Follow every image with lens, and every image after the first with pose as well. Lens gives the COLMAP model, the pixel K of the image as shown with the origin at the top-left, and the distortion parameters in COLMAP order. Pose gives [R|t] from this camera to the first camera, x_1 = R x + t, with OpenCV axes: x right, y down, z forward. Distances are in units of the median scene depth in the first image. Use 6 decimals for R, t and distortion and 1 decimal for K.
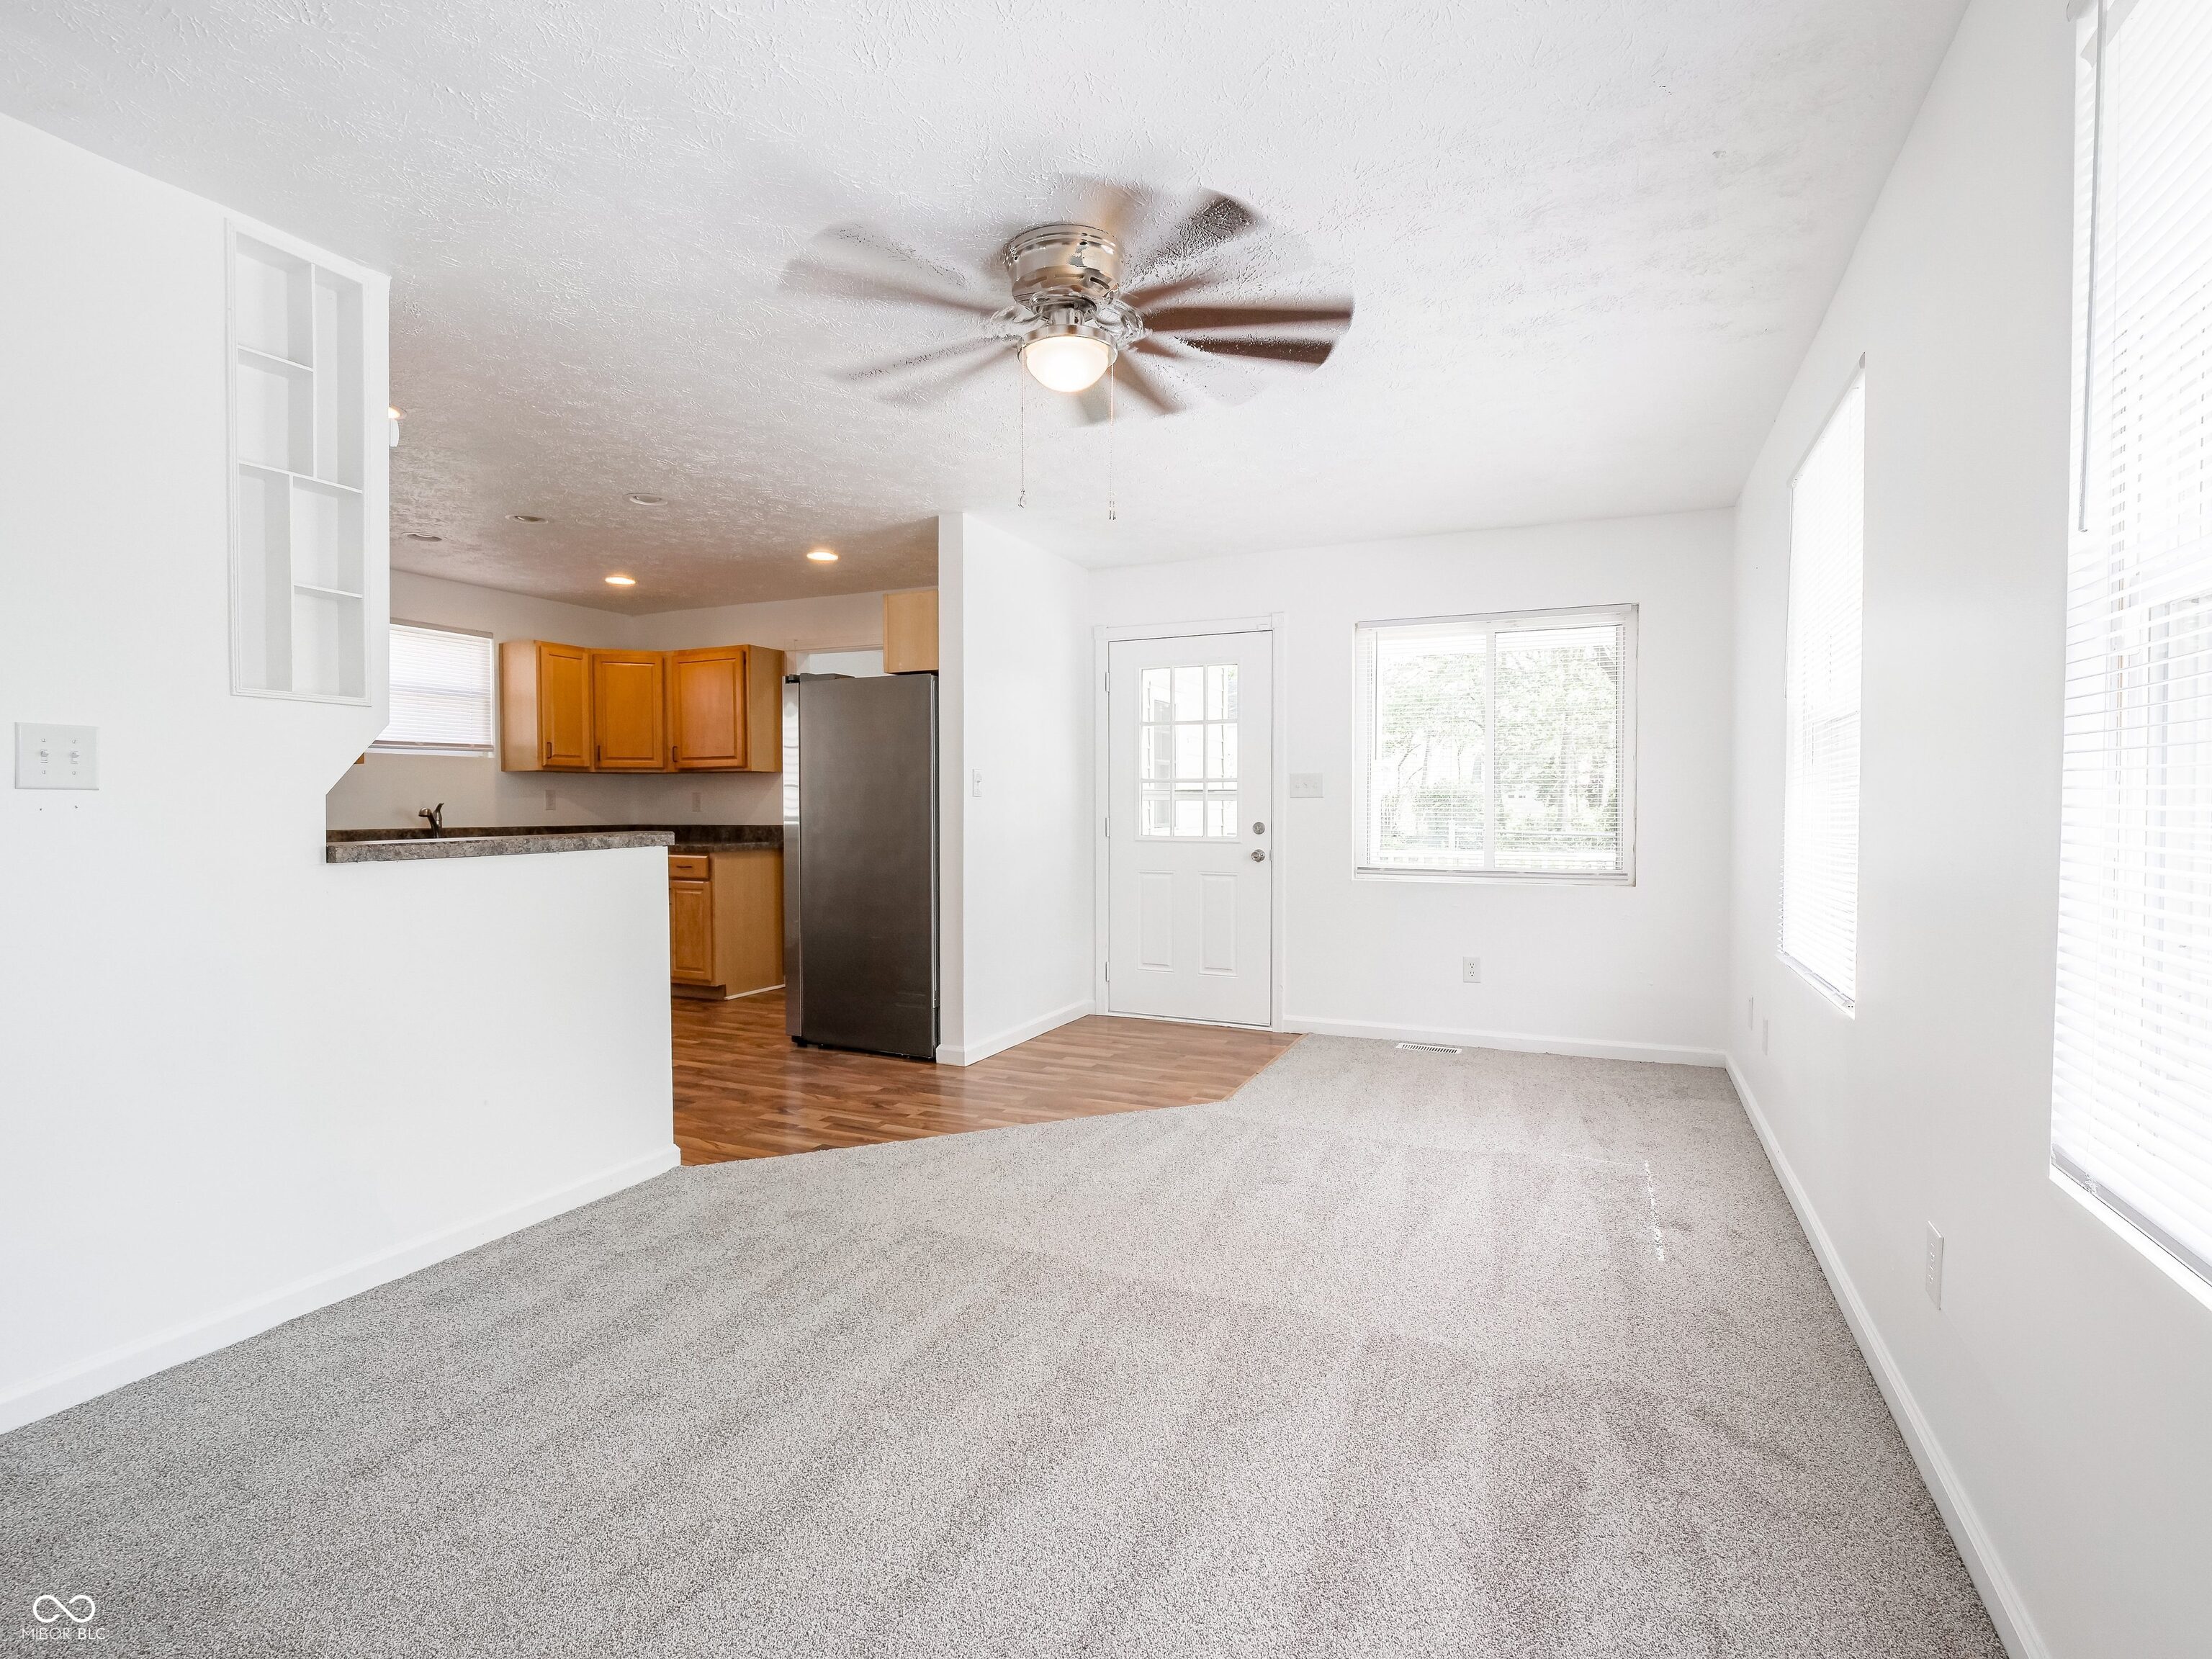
lens RADIAL K [[1082.5, 0, 1097.2], [0, 1082.5, 835.2], [0, 0, 1]] dist [-0.010852, -0.002954]
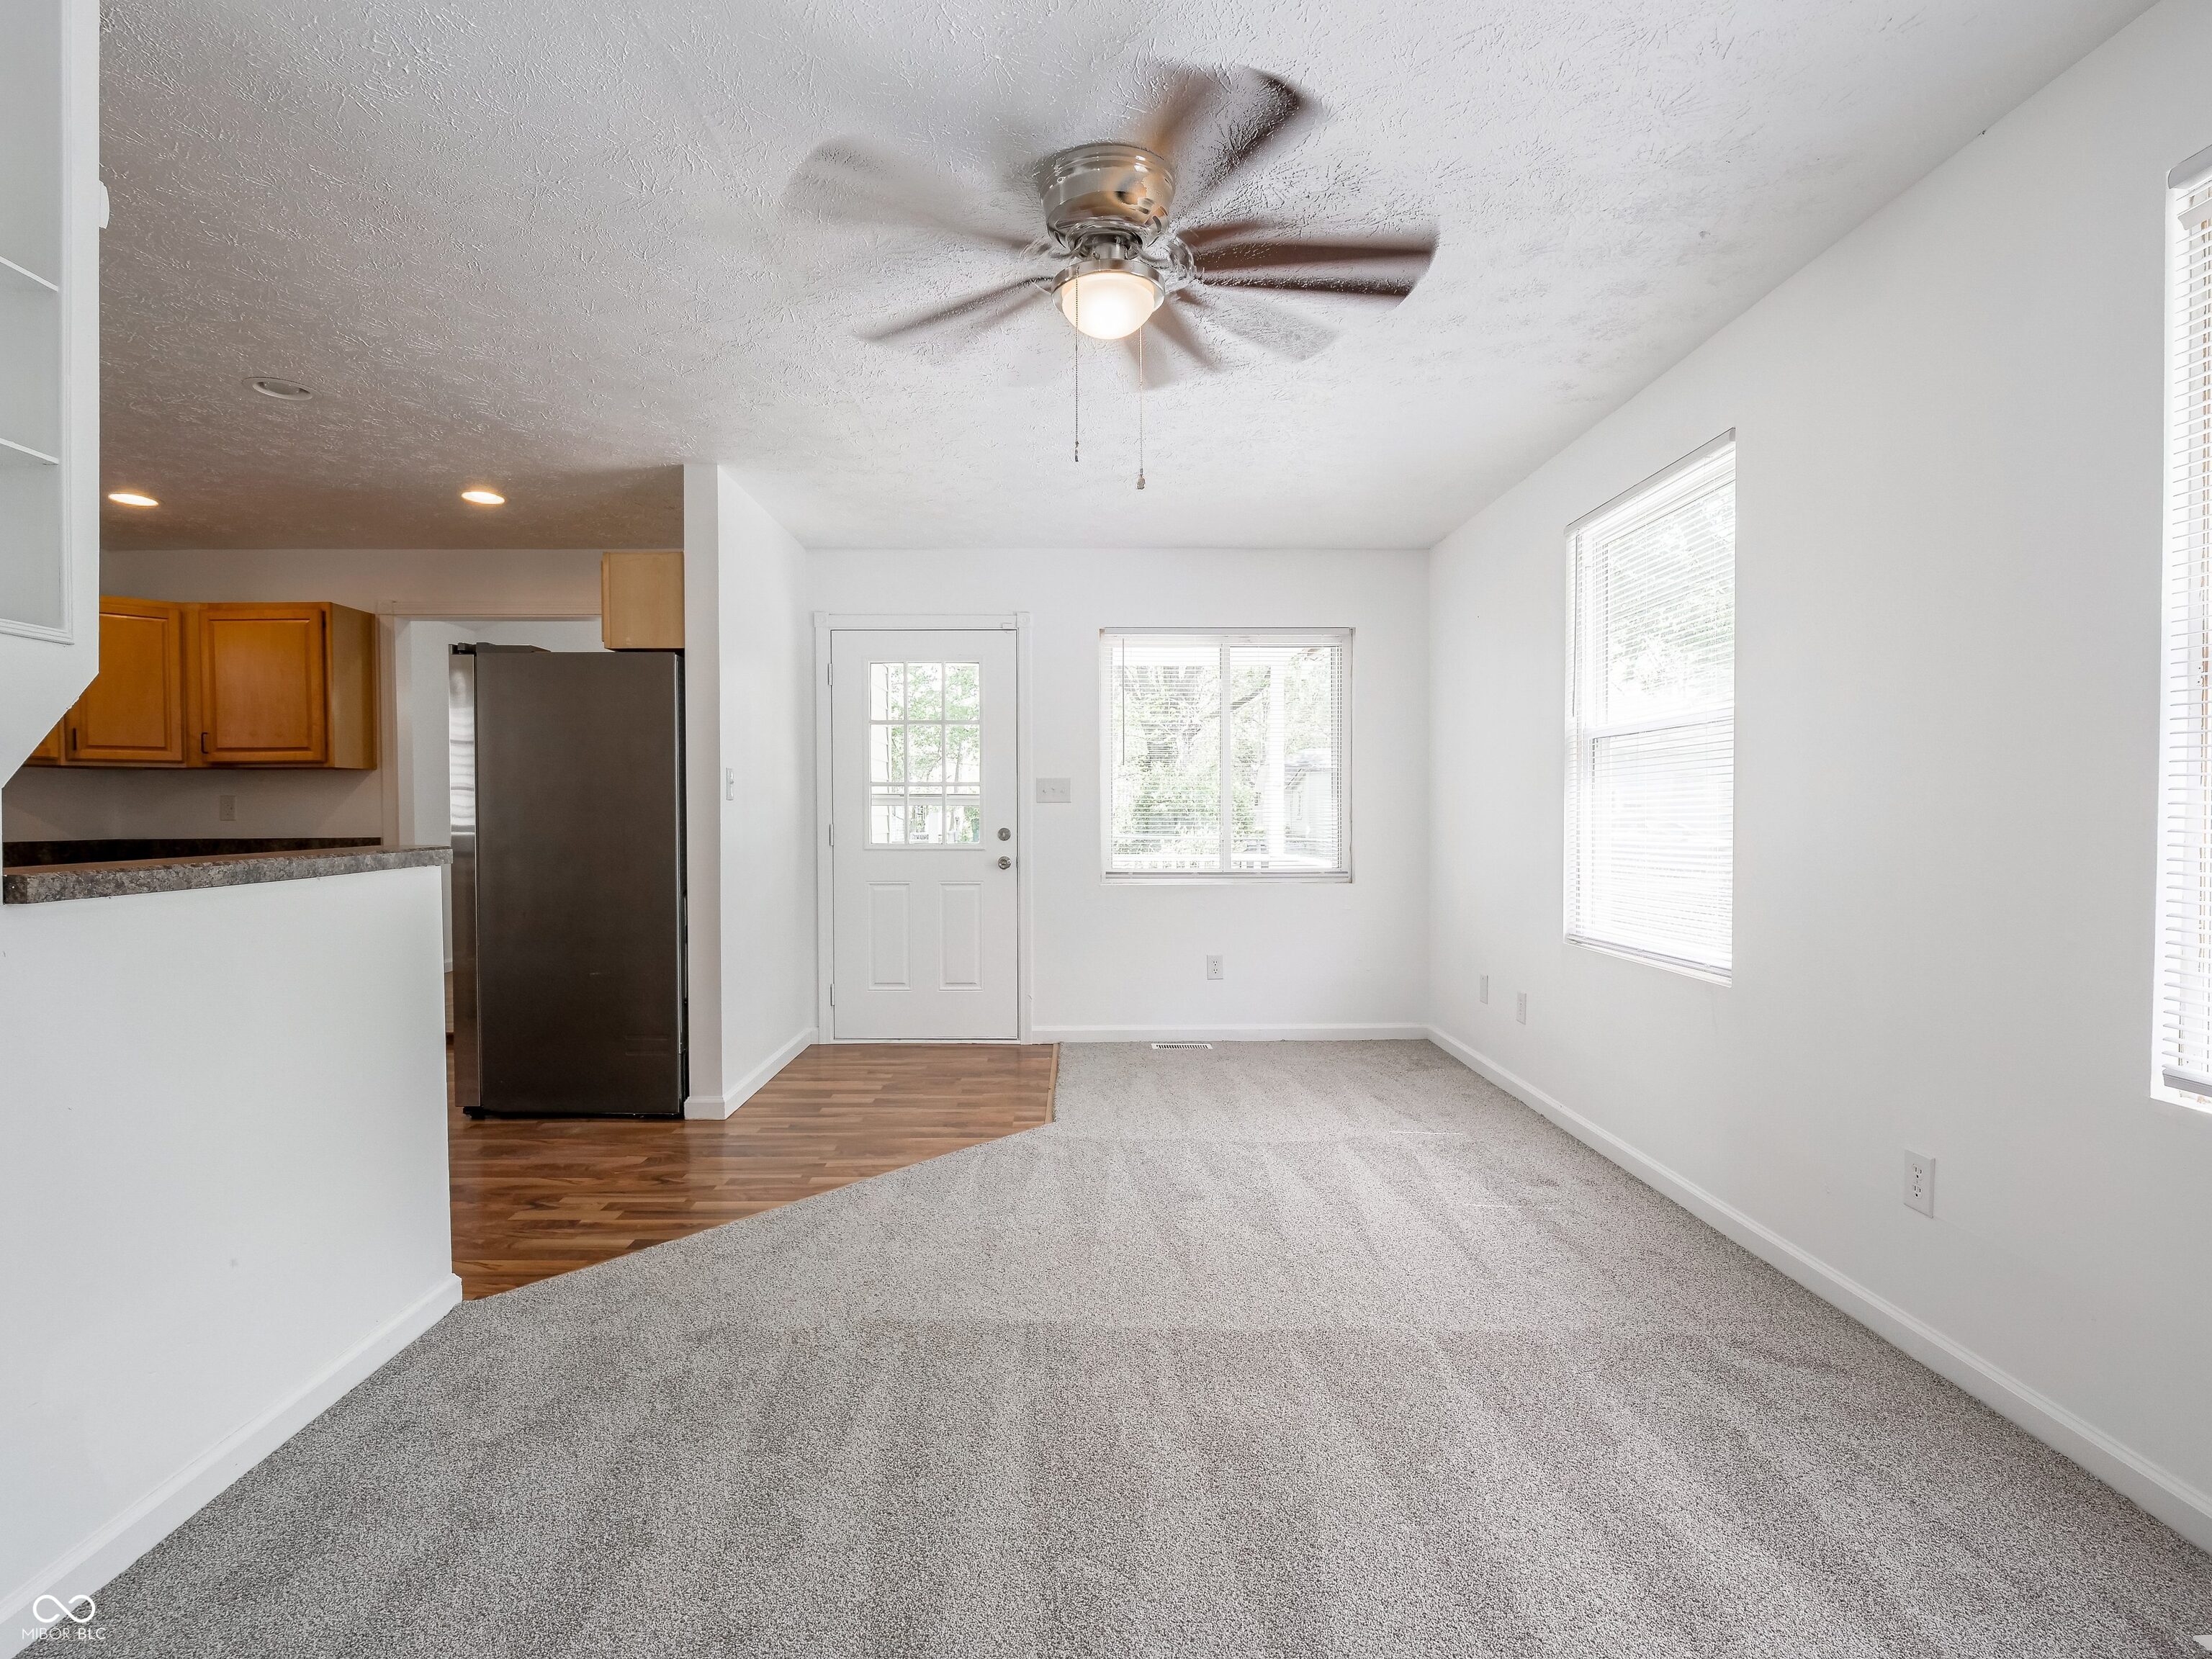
lens RADIAL K [[1082.5, 0, 1096.7], [0, 1082.5, 836.3], [0, 0, 1]] dist [-0.010852, -0.002954]
pose [[0.904056, -0.011642, 0.427255, -0.248532], [0.014505, 0.999889, -0.003446, -0.000246], [-0.427167, 0.009312, 0.904125, 0.125897]]
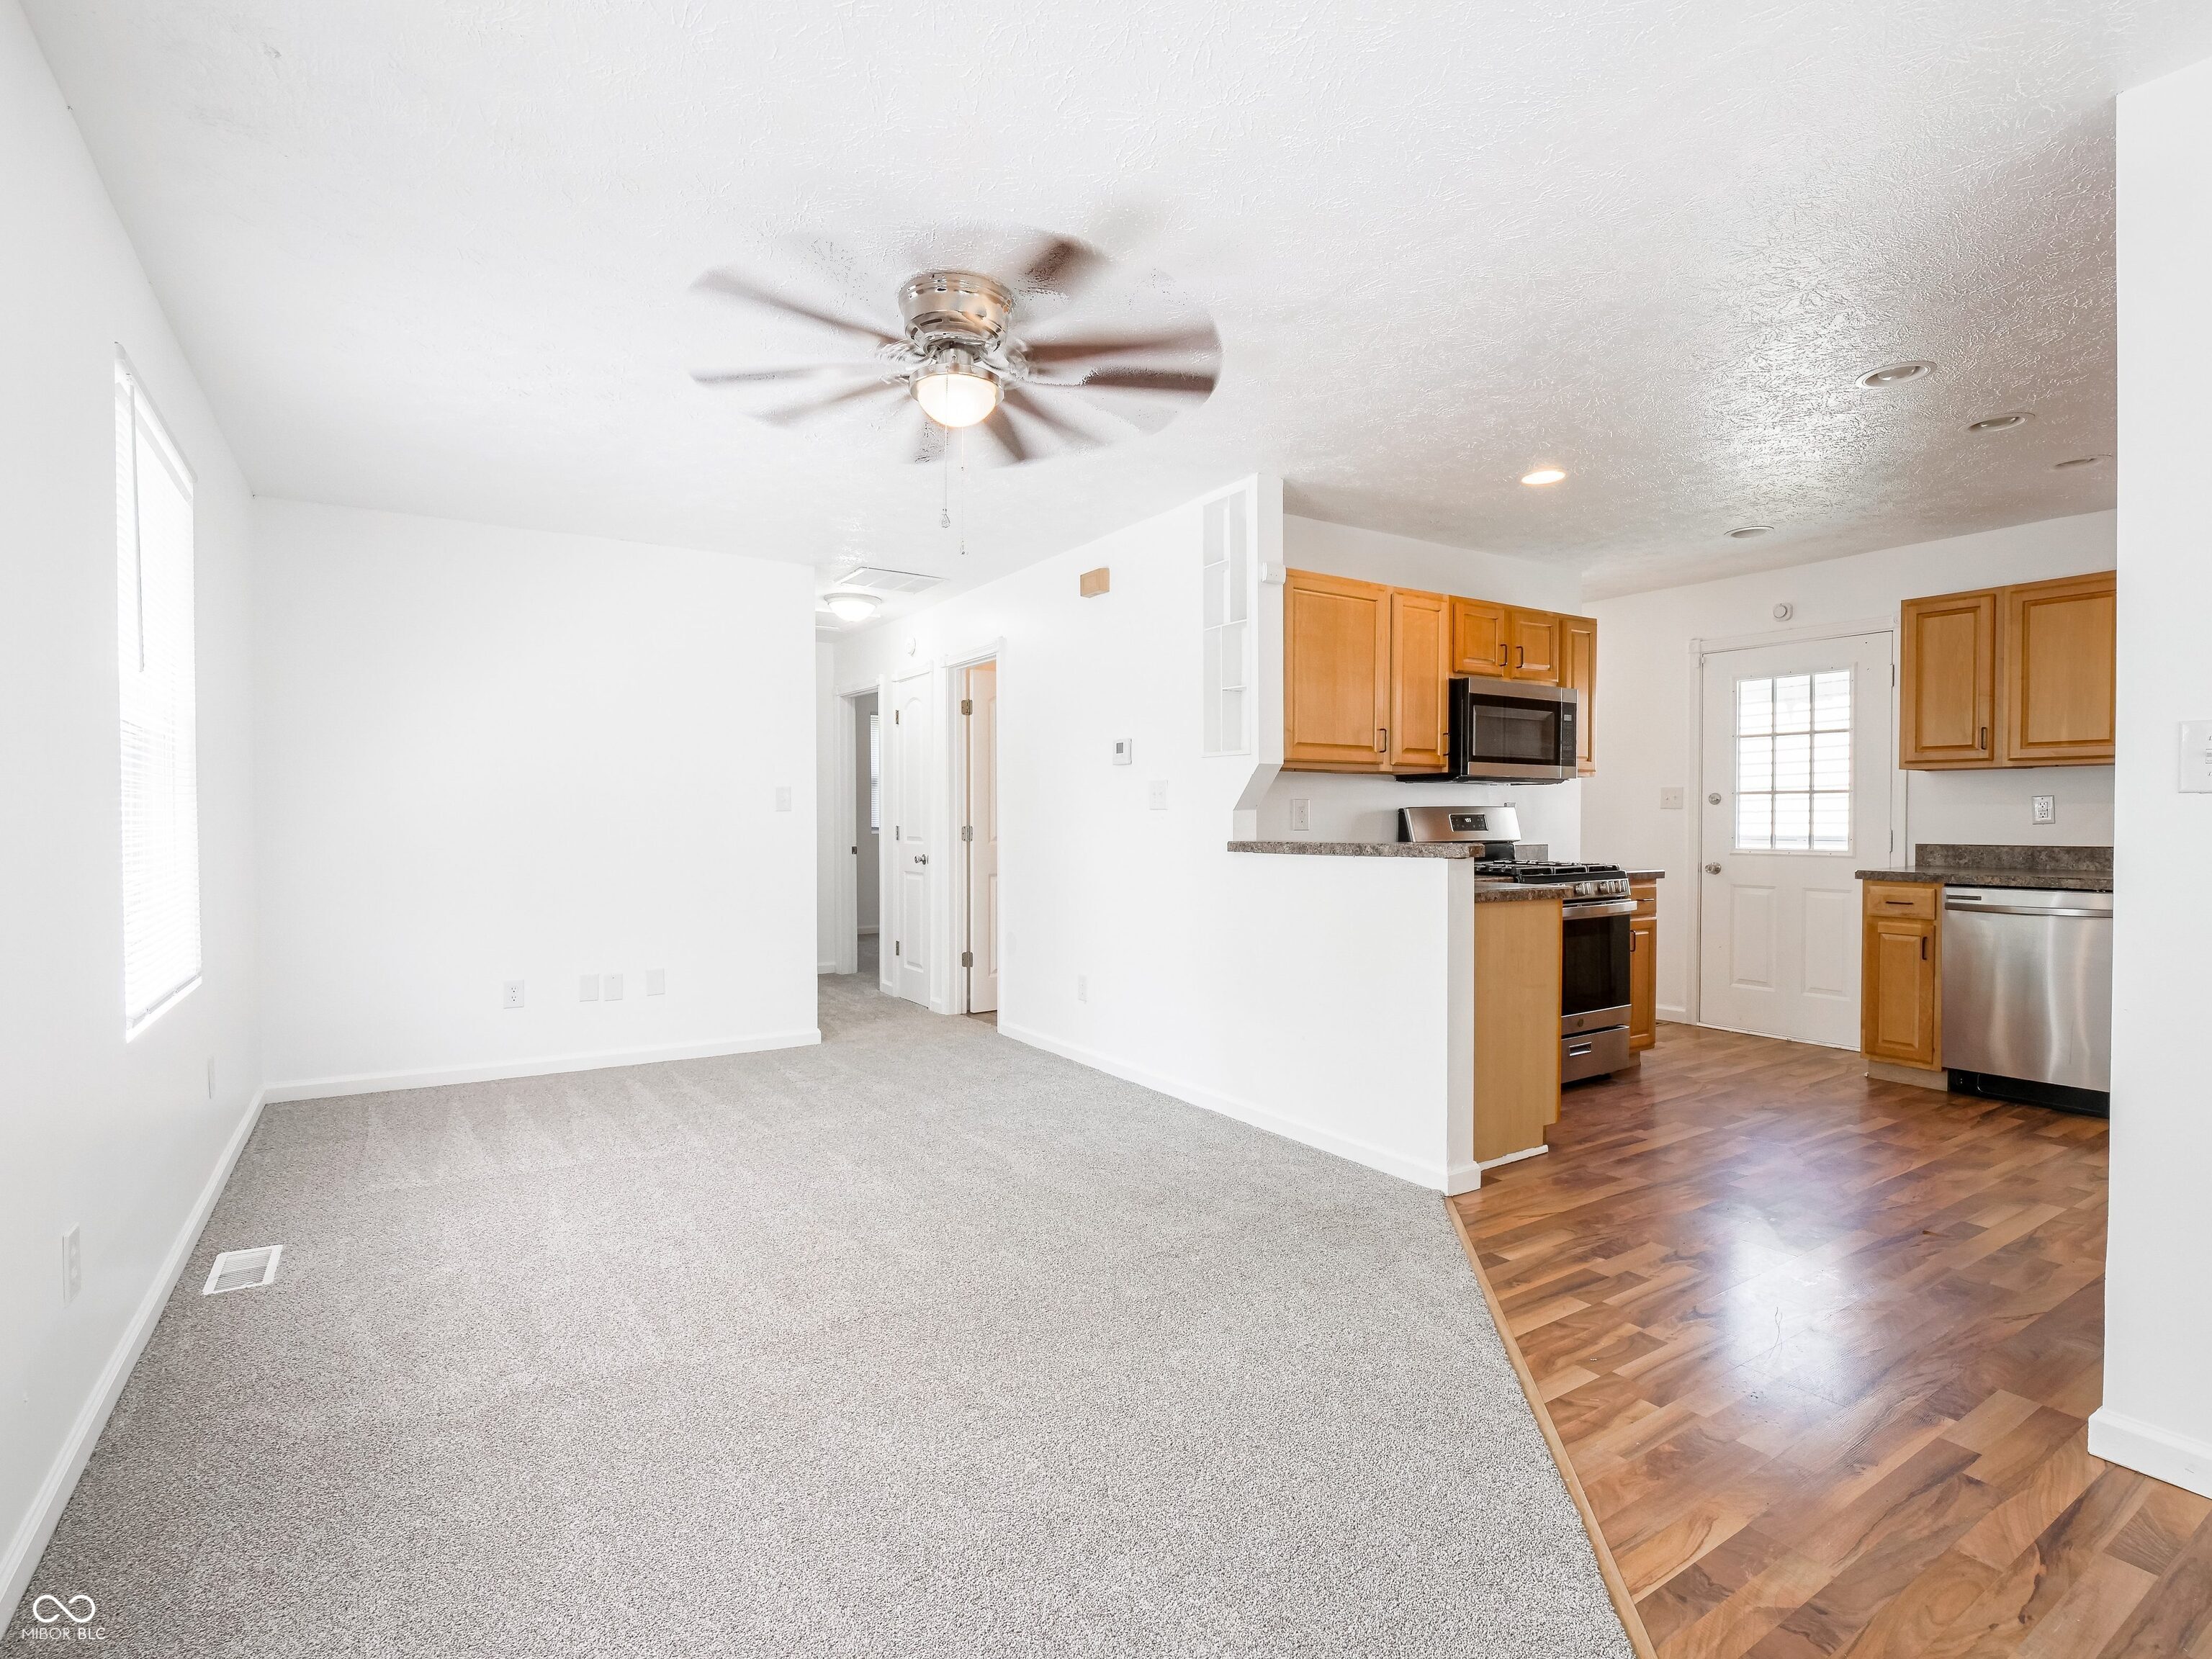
lens RADIAL K [[1082.5, 0, 1111.5], [0, 1082.5, 834.8], [0, 0, 1]] dist [-0.010852, -0.002954]
pose [[-0.538279, 0.004951, -0.842752, 0.465633], [-0.022211, 0.999552, 0.020059, -0.018301], [0.842474, 0.029516, -0.537928, 1.021811]]
